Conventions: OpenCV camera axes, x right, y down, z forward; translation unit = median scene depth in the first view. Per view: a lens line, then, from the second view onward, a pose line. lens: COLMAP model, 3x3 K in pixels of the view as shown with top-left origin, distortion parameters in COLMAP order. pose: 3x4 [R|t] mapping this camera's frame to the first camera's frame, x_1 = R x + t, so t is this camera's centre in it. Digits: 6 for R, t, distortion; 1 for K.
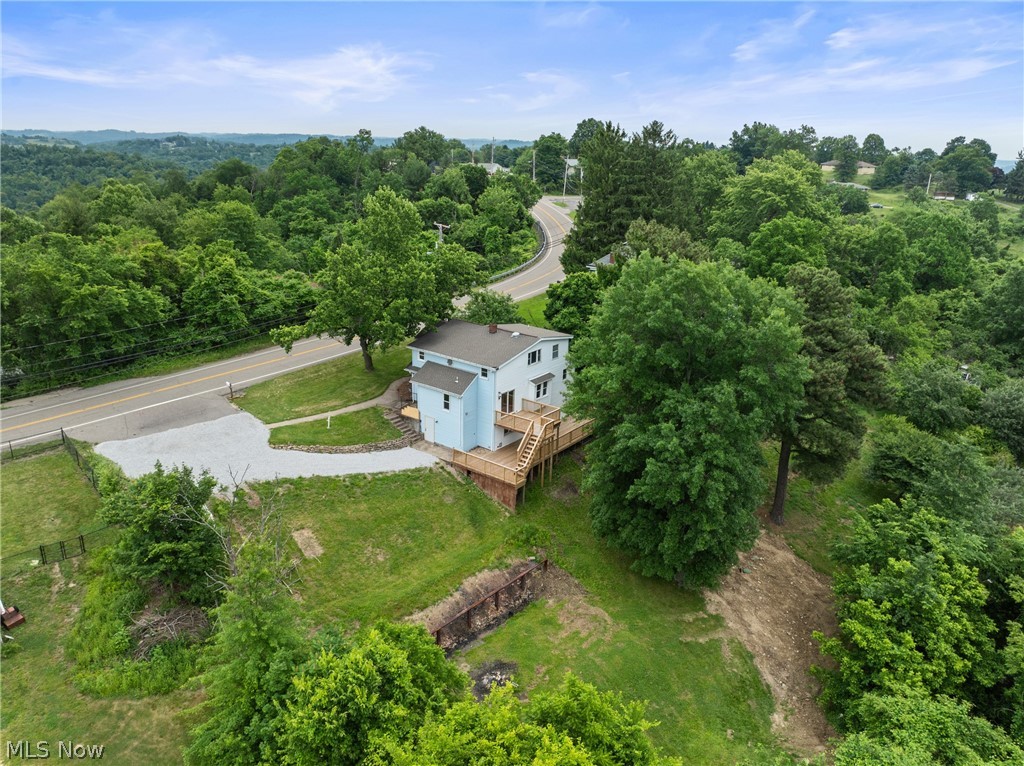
lens RADIAL K [[723.3, 0, 514.8], [0, 723.3, 366.7], [0, 0, 1]] dist [-0.000193, 0.001213]
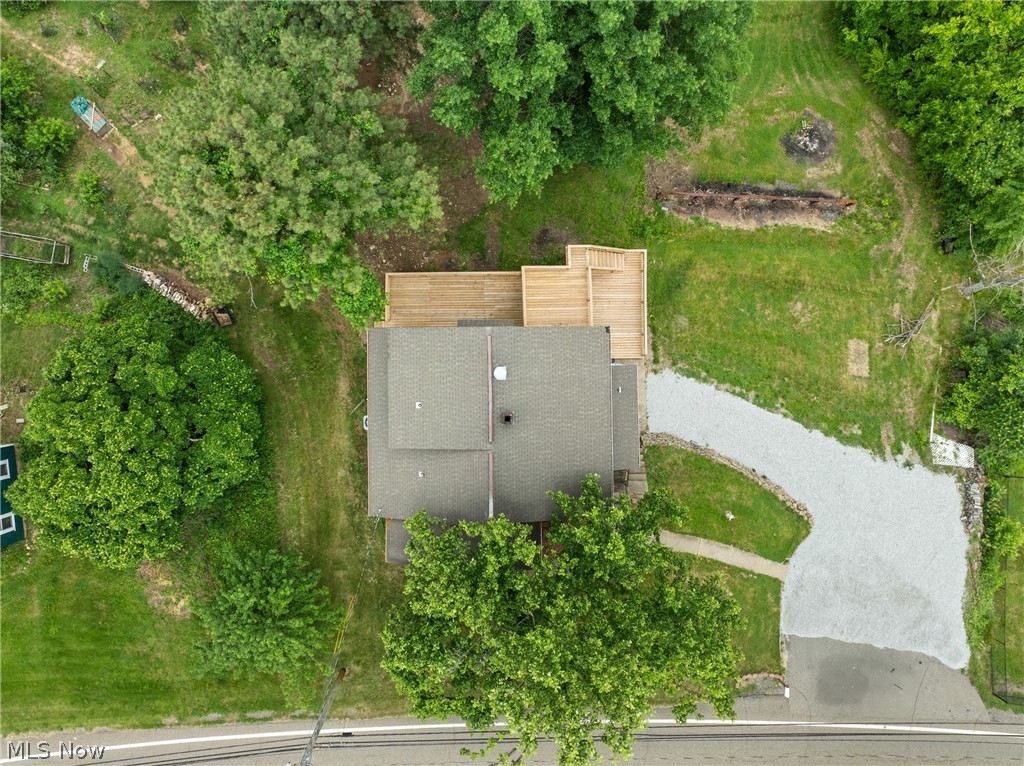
lens RADIAL K [[723.3, 0, 514.8], [0, 723.3, 366.7], [0, 0, 1]] dist [-0.000193, 0.001213]
pose [[-0.612835, -0.787419, -0.066365, 0.040779], [0.189822, -0.228218, 0.954926, -0.646811], [-0.767073, 0.572614, 0.289329, 0.912793]]
